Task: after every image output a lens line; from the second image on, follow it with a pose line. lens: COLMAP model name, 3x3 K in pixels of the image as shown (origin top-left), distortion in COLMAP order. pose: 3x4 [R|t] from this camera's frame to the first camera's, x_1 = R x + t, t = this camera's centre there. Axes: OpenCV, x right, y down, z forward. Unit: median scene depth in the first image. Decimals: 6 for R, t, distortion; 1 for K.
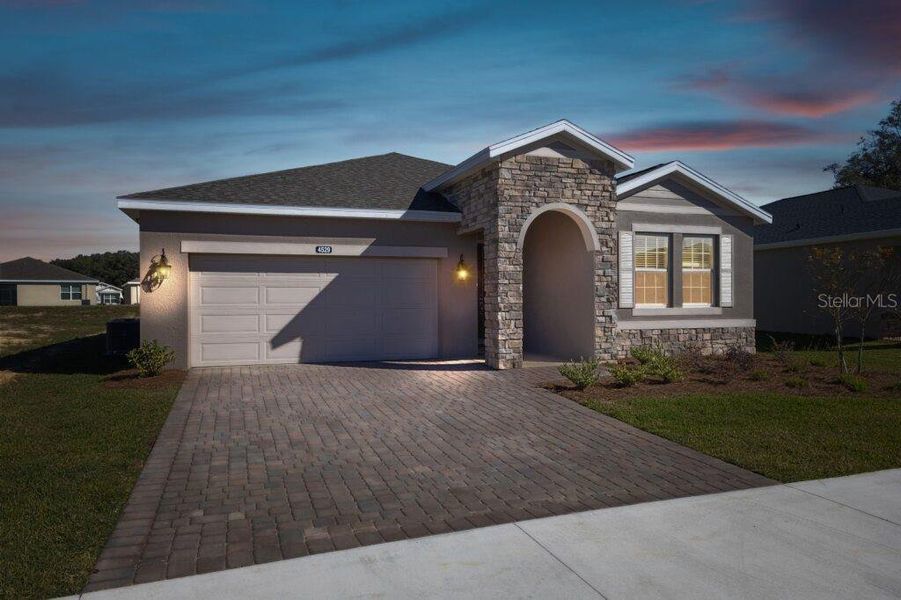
lens RADIAL K [[390.4, 0, 444.7], [0, 390.4, 297.3], [0, 0, 1]] dist [0.008550, 0.000297]
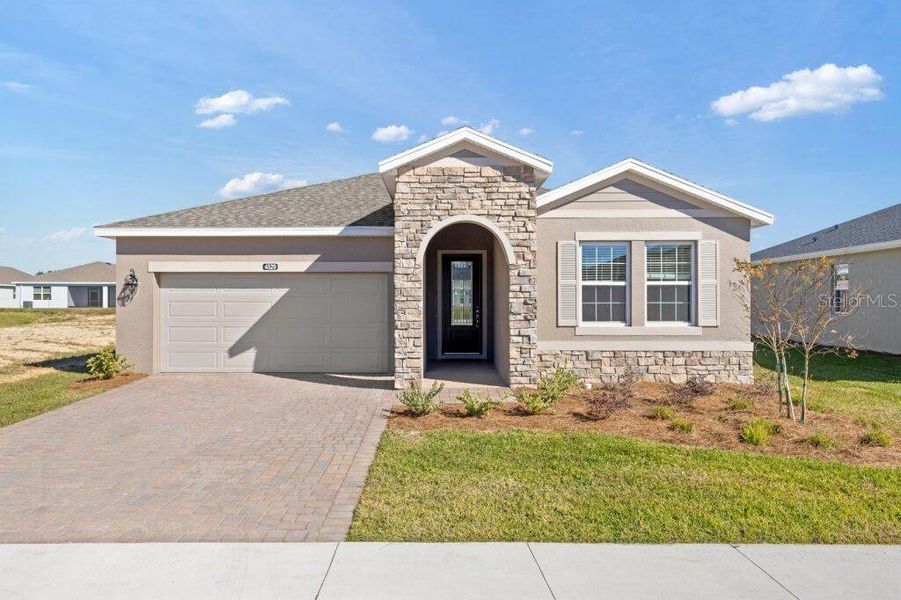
lens RADIAL K [[390.4, 0, 447.4], [0, 390.4, 300.5], [0, 0, 1]] dist [0.008550, 0.000297]
pose [[0.975005, 0.003575, -0.222155, 0.444600], [-0.005081, 0.999968, -0.006209, -0.027927], [0.222126, 0.007182, 0.974992, 0.072006]]
